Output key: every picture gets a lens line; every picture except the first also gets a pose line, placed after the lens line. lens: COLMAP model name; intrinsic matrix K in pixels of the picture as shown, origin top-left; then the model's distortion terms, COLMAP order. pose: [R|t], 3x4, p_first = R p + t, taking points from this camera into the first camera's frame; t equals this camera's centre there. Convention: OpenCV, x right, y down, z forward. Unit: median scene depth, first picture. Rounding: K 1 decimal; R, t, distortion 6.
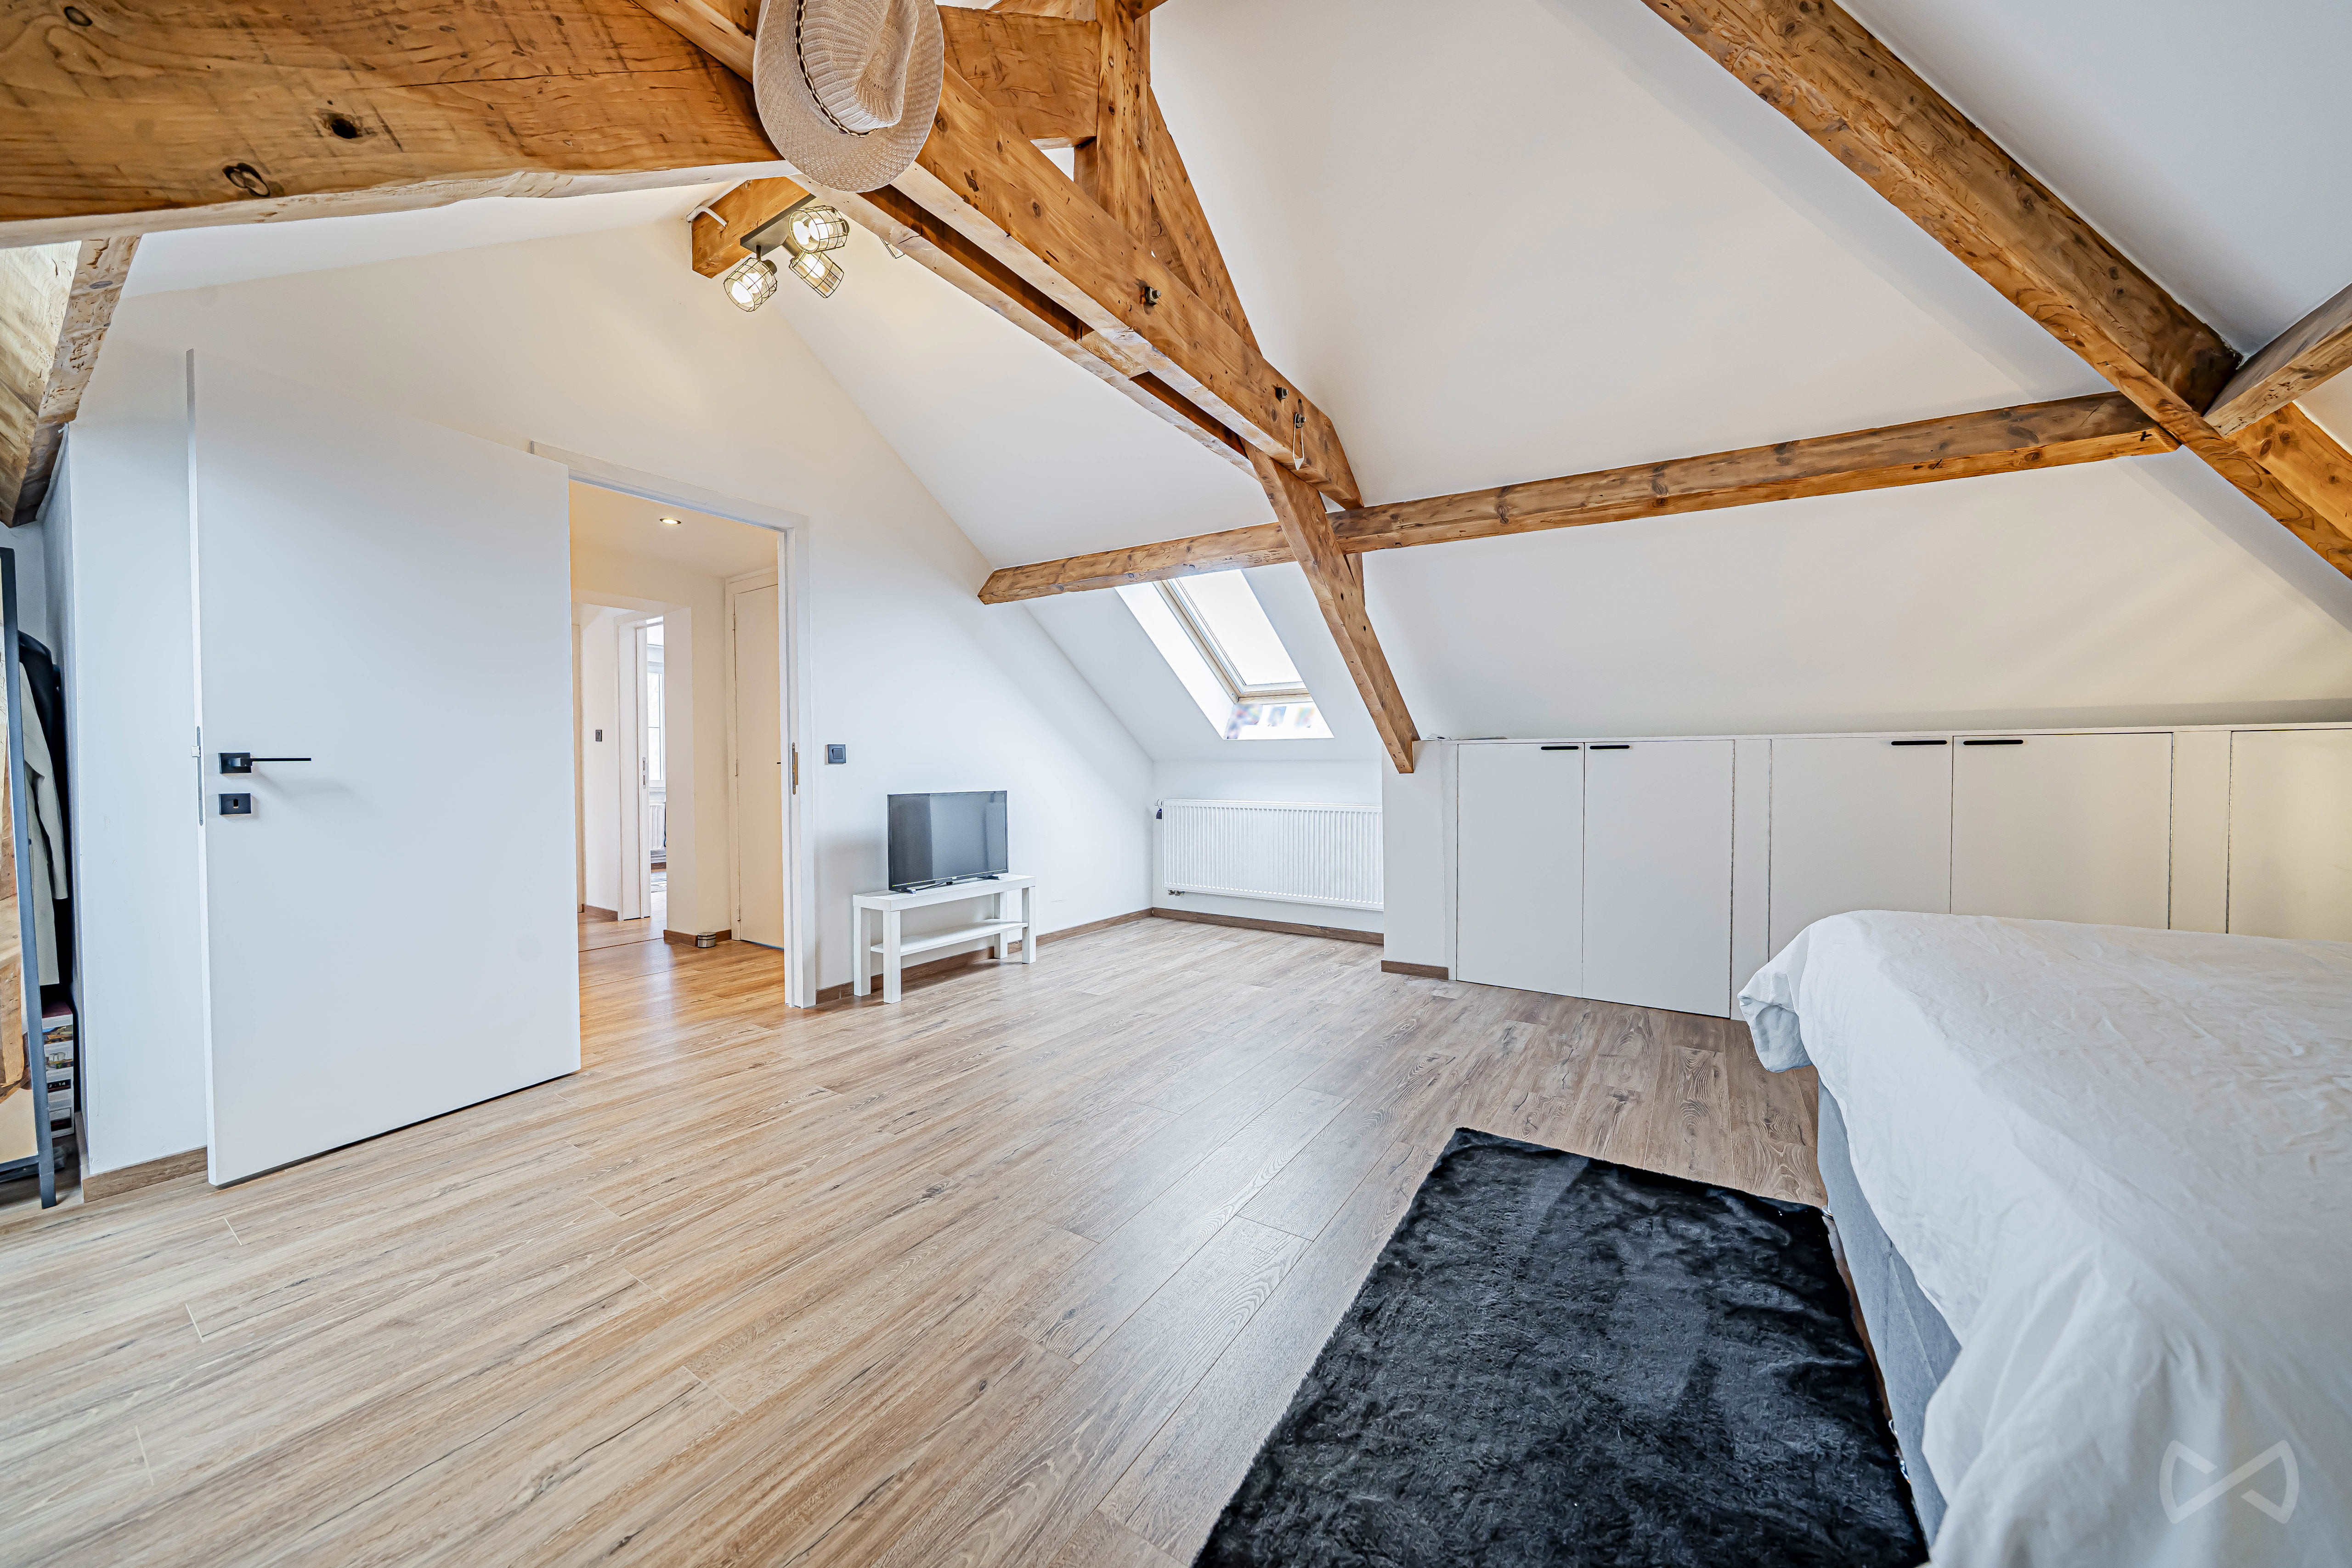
lens RADIAL K [[809.6, 0, 1179.3], [0, 809.6, 779.2], [0, 0, 1]] dist [-0.001588, -0.000139]
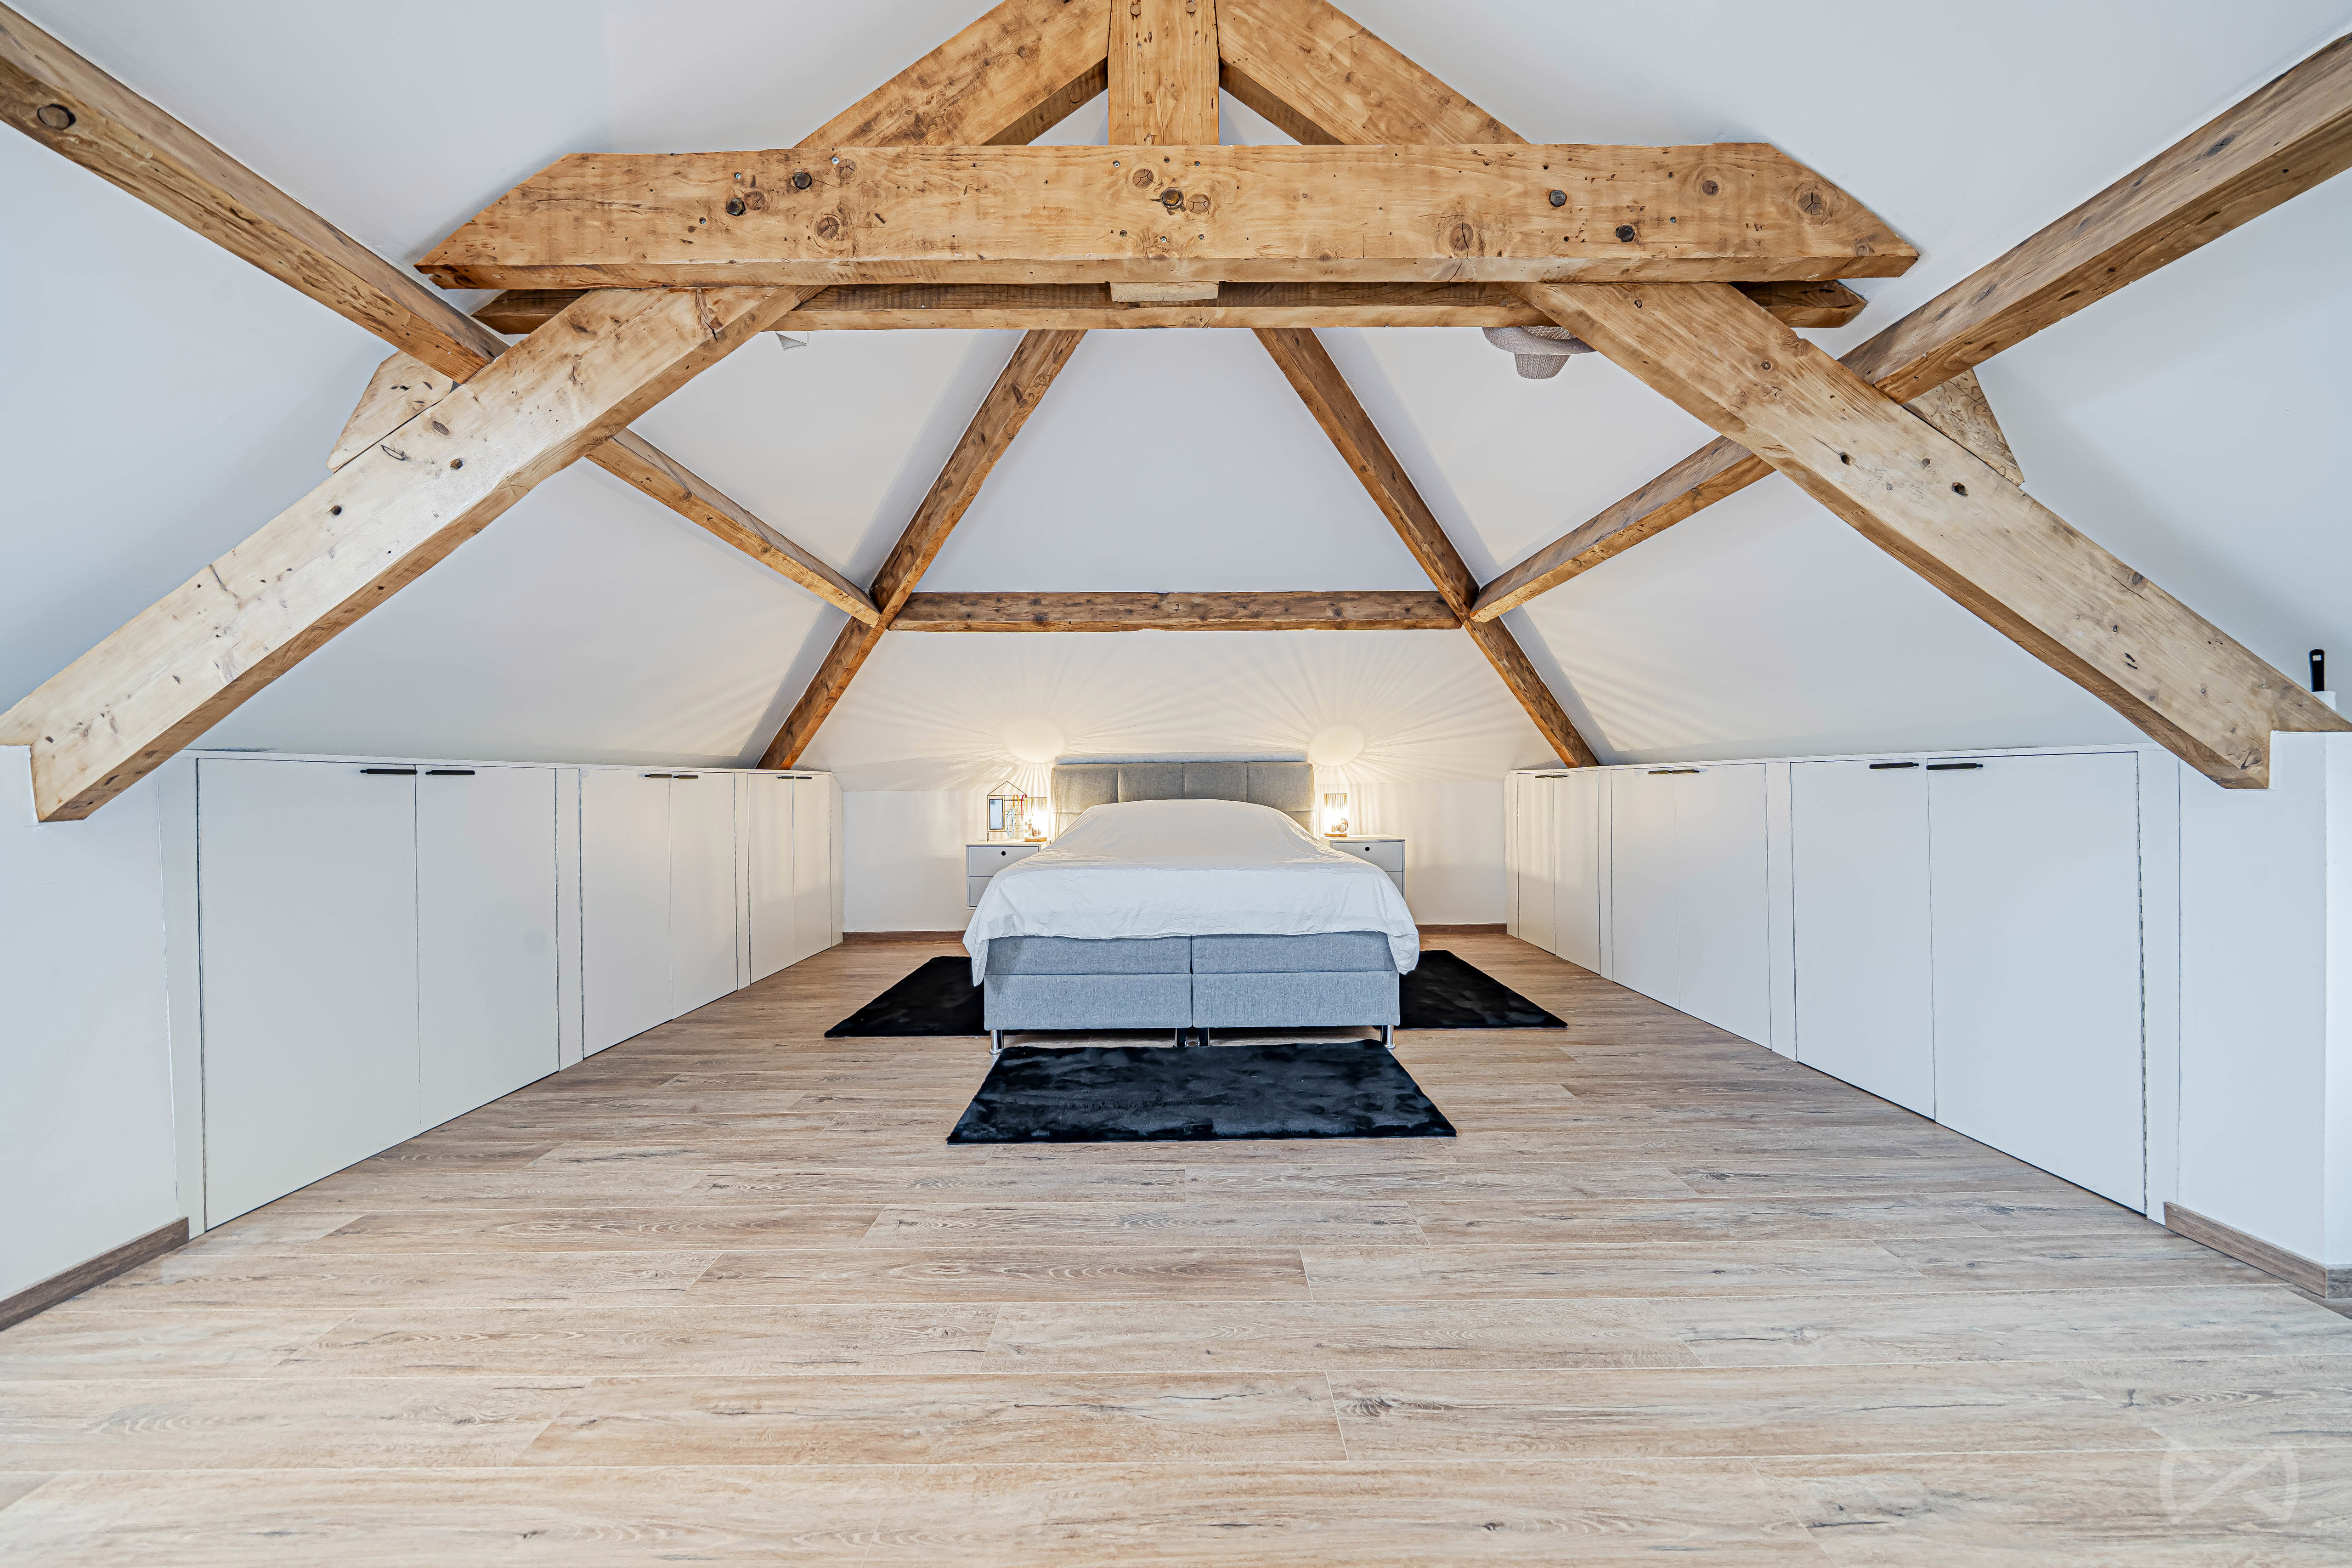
lens RADIAL K [[809.6, 0, 1183.6], [0, 809.6, 789.0], [0, 0, 1]] dist [-0.001588, -0.000139]
pose [[-0.553778, 0.006892, 0.832636, -0.600136], [0.025655, 0.999632, 0.008789, -0.018273], [-0.832269, 0.026229, -0.553751, 1.138771]]
